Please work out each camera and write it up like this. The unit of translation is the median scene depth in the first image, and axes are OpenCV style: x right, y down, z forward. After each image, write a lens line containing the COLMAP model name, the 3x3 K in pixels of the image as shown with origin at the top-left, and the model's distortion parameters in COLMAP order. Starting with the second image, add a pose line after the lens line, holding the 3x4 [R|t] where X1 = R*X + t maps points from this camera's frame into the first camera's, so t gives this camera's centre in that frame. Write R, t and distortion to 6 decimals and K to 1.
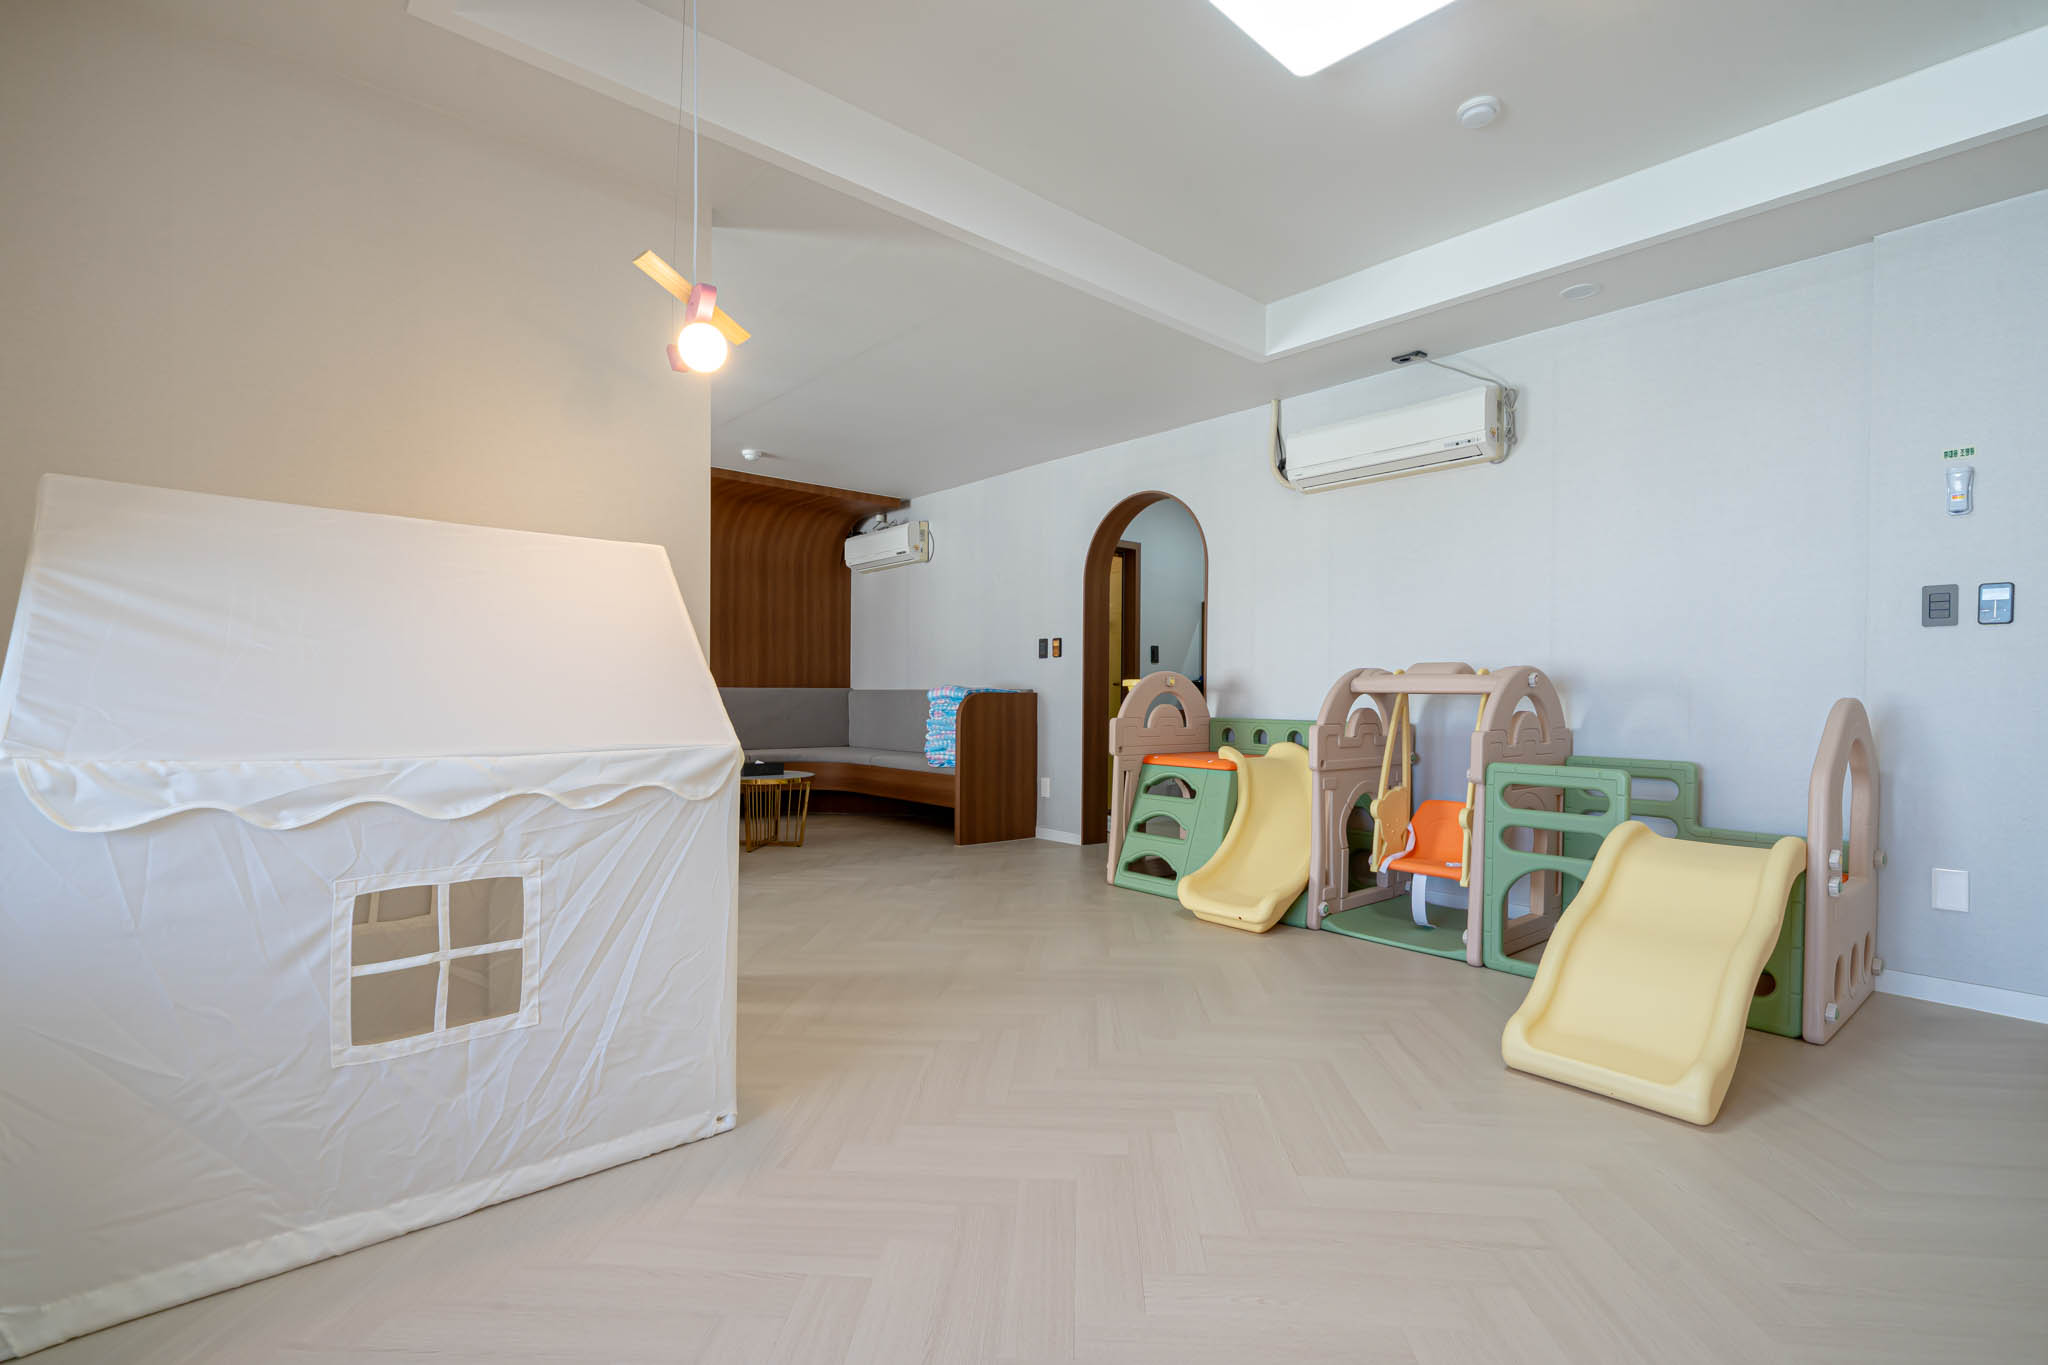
lens RADIAL K [[928.2, 0, 1024.0], [0, 928.2, 682.5], [0, 0, 1]] dist [-0.000684, -0.000073]
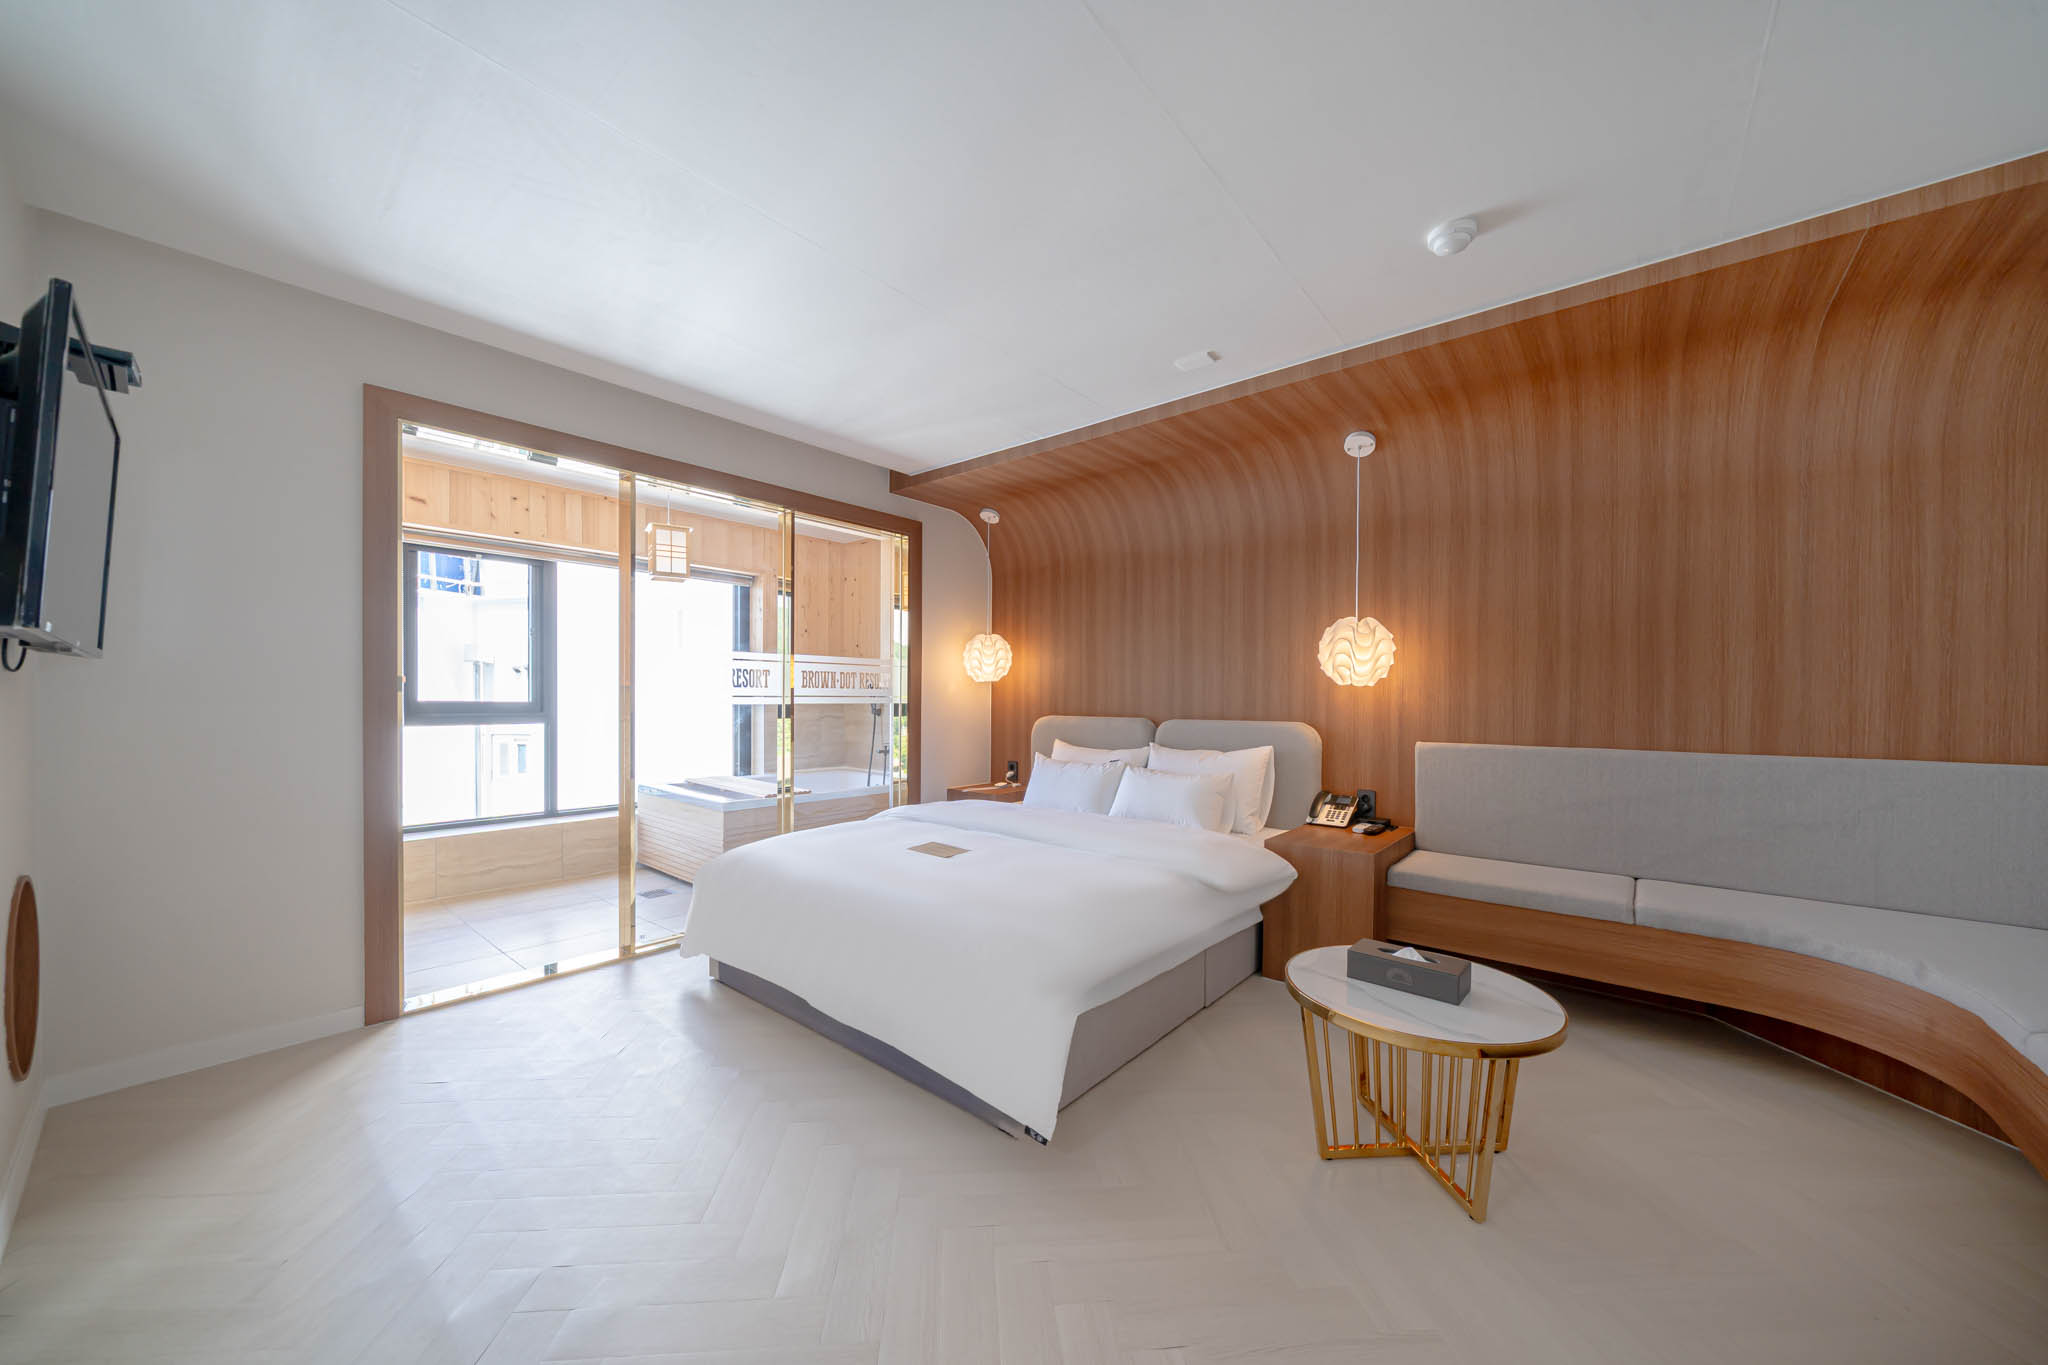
lens RADIAL K [[729.6, 0, 1024.0], [0, 729.6, 682.5], [0, 0, 1]] dist [0.000600, 0.000092]
pose [[0.165401, -0.027138, -0.985853, 0.028174], [0.010944, 0.999610, -0.025680, -0.103196], [0.986166, -0.006541, 0.165633, 2.657753]]
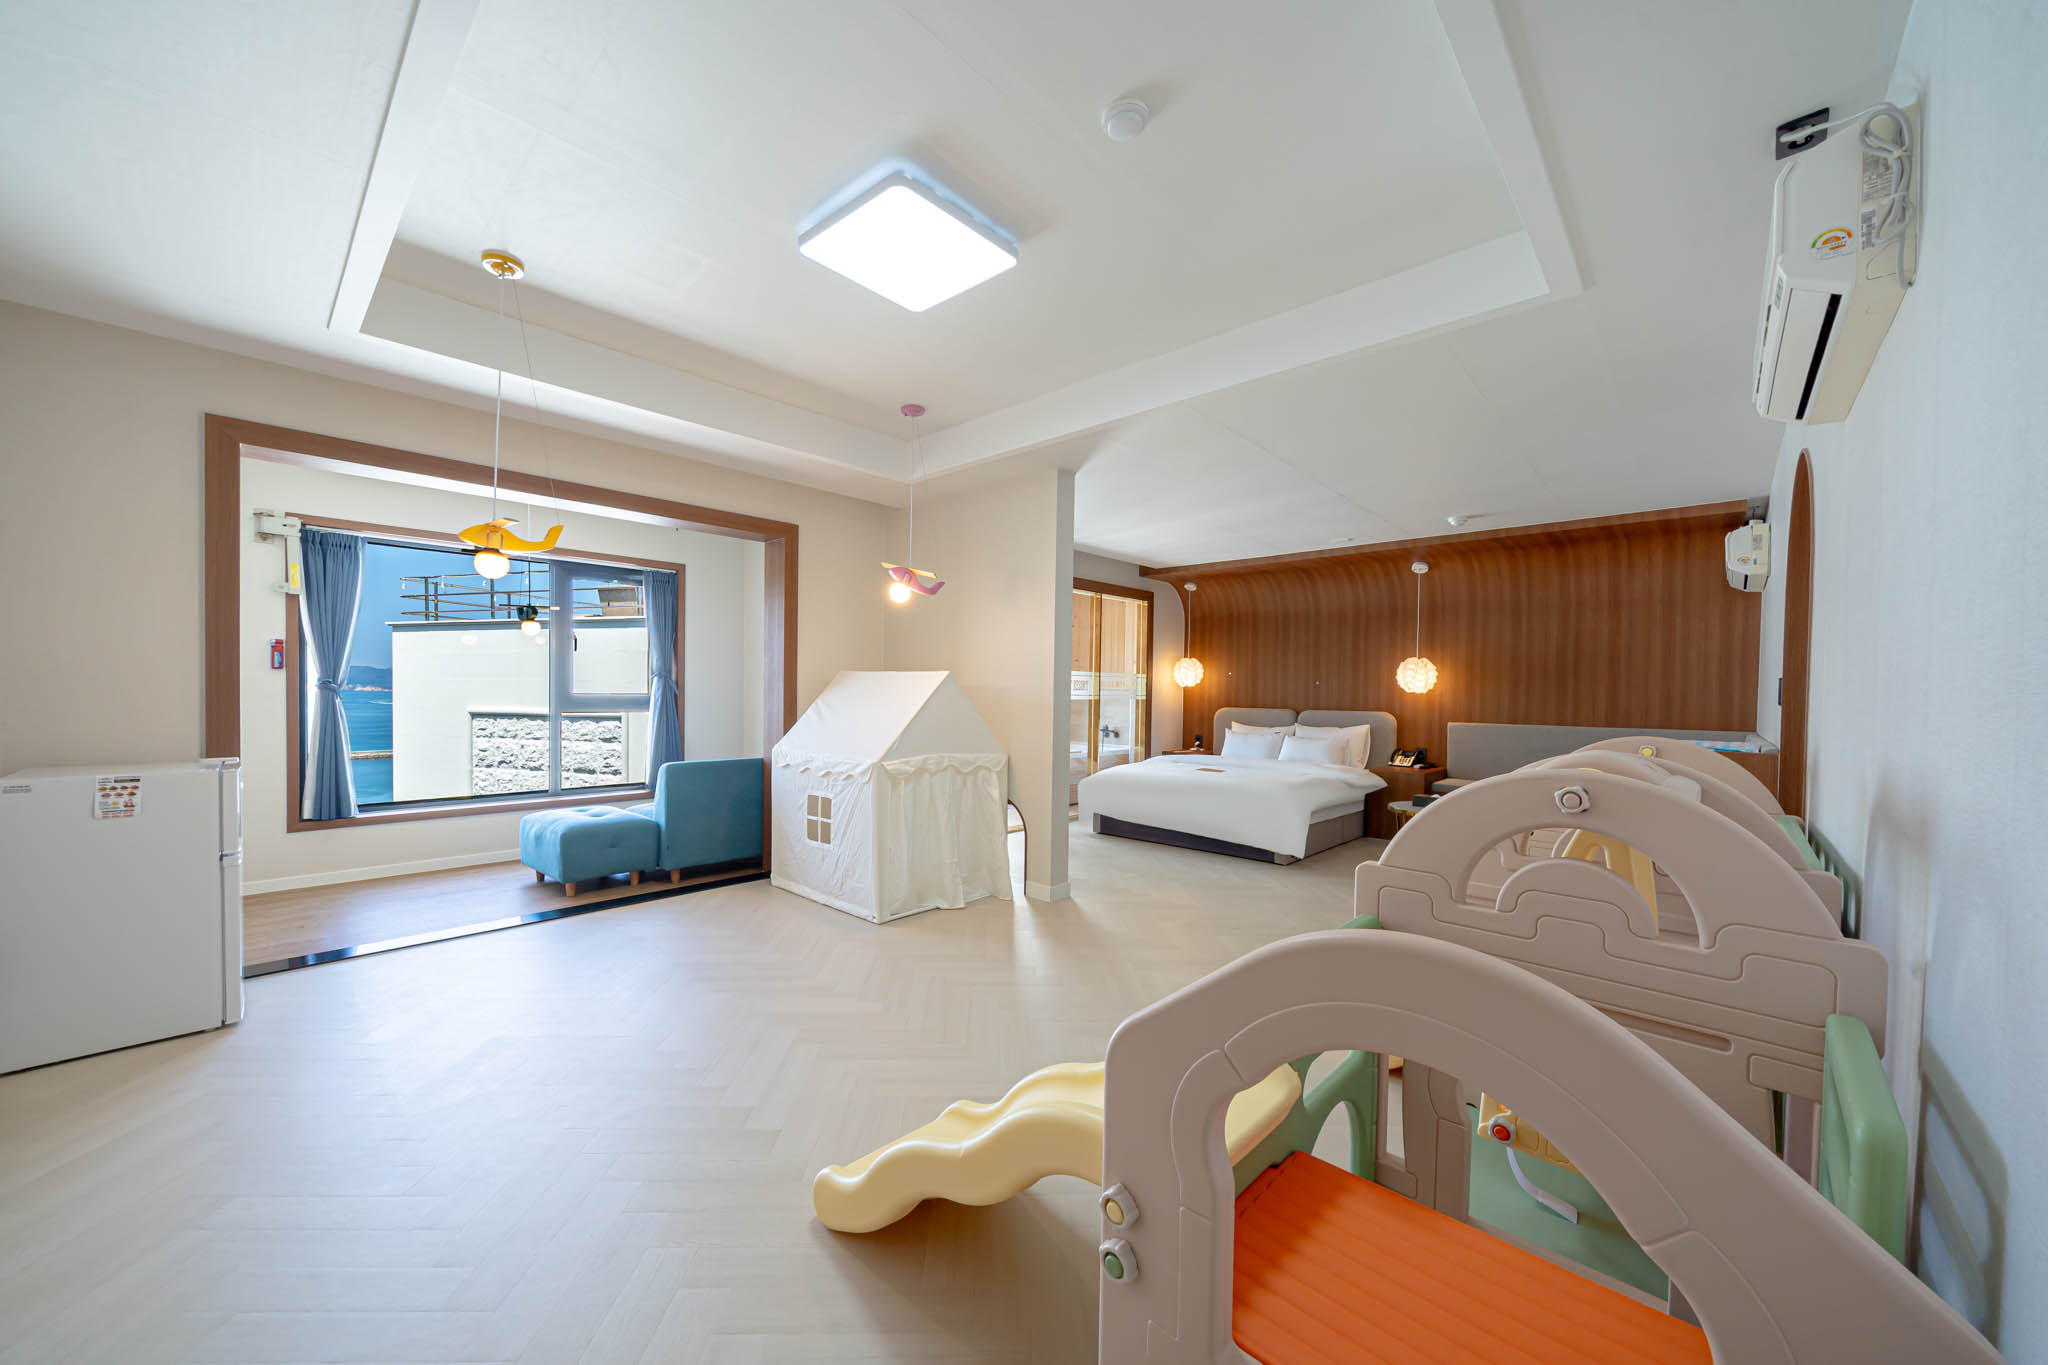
lens RADIAL K [[739.5, 0, 1024.0], [0, 739.5, 682.5], [0, 0, 1]] dist [0.000933, -0.000069]
pose [[0.111503, -0.018956, -0.993583, 1.905690], [0.001530, 0.999820, -0.018903, -0.120274], [0.993763, 0.000588, 0.111512, 1.358095]]
